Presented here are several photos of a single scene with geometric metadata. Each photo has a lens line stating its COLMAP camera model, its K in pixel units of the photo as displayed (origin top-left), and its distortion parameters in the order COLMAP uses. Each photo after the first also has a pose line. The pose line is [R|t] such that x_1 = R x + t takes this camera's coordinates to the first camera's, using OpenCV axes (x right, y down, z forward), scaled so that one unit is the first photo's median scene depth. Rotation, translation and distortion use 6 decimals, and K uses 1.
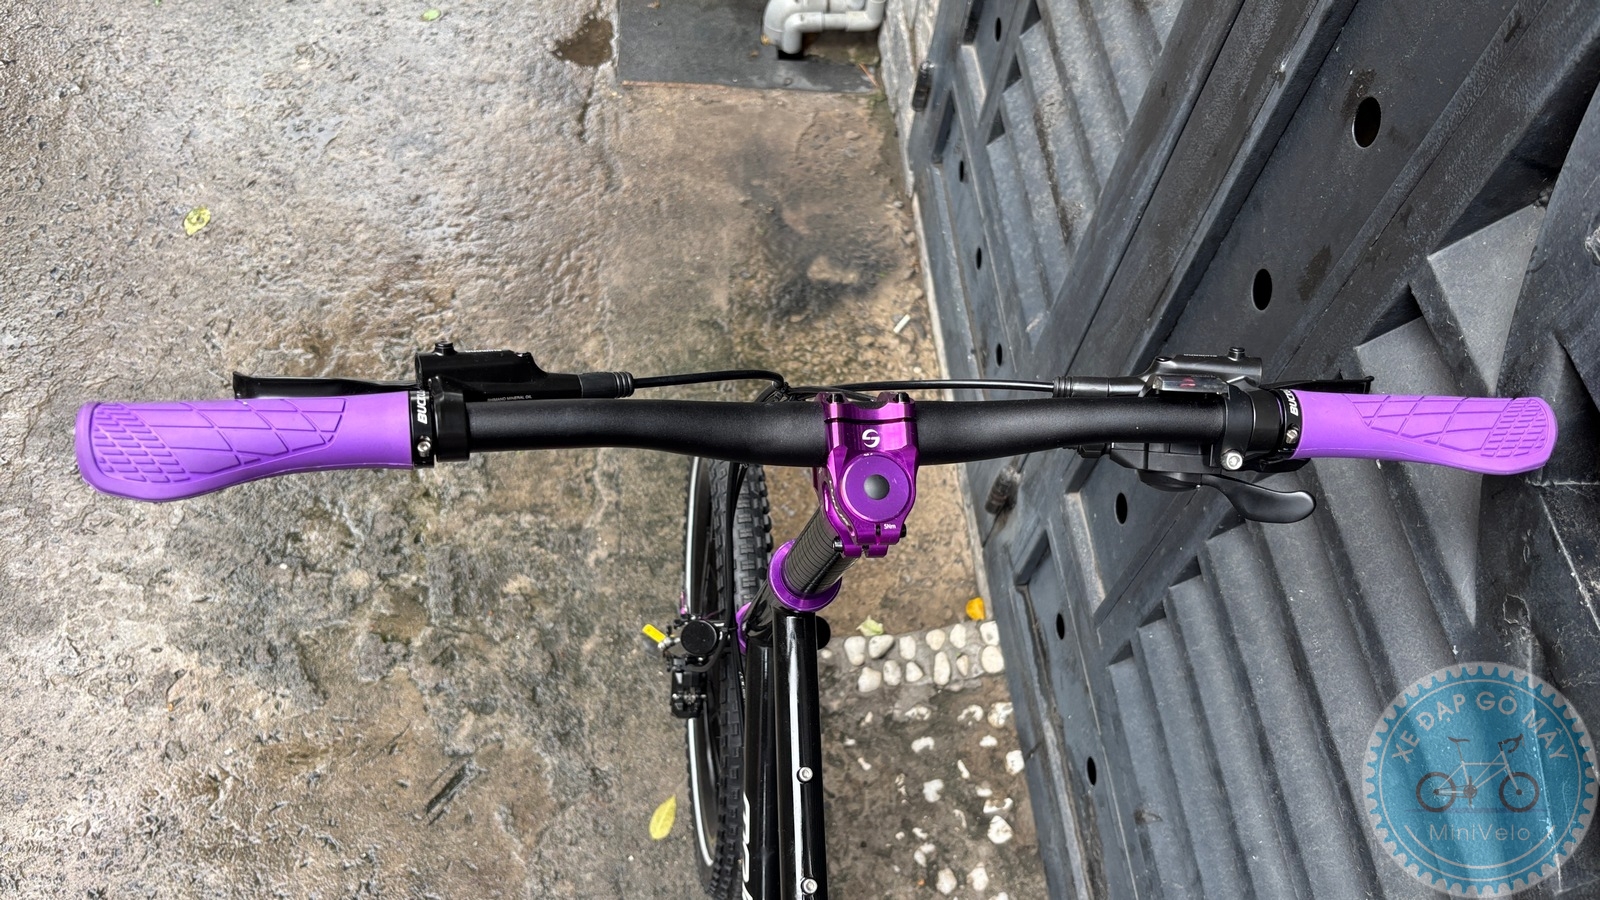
lens RADIAL K [[1221.0, 0, 794.5], [0, 1221.0, 464.9], [0, 0, 1]] dist [0.060996, -0.103710]
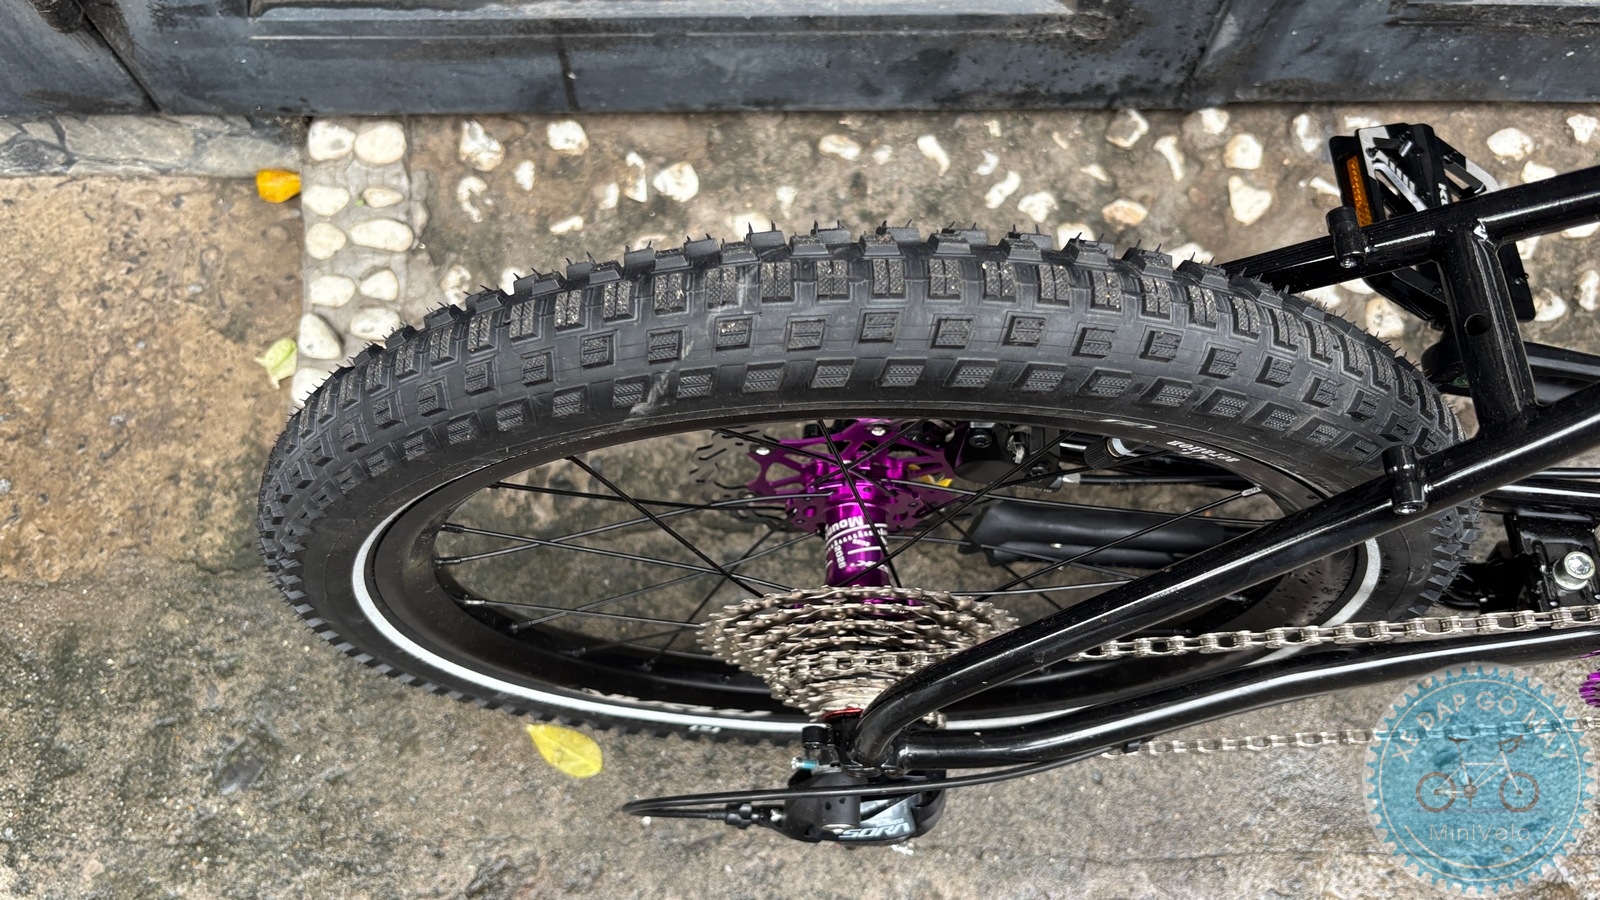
lens RADIAL K [[1239.8, 0, 802.6], [0, 1239.8, 464.3], [0, 0, 1]] dist [0.014084, -0.041050]
pose [[0.080571, -0.964005, 0.253381, -0.107735], [0.854972, 0.197515, 0.479594, 0.081420], [-0.512378, 0.177992, 0.840112, 0.454472]]
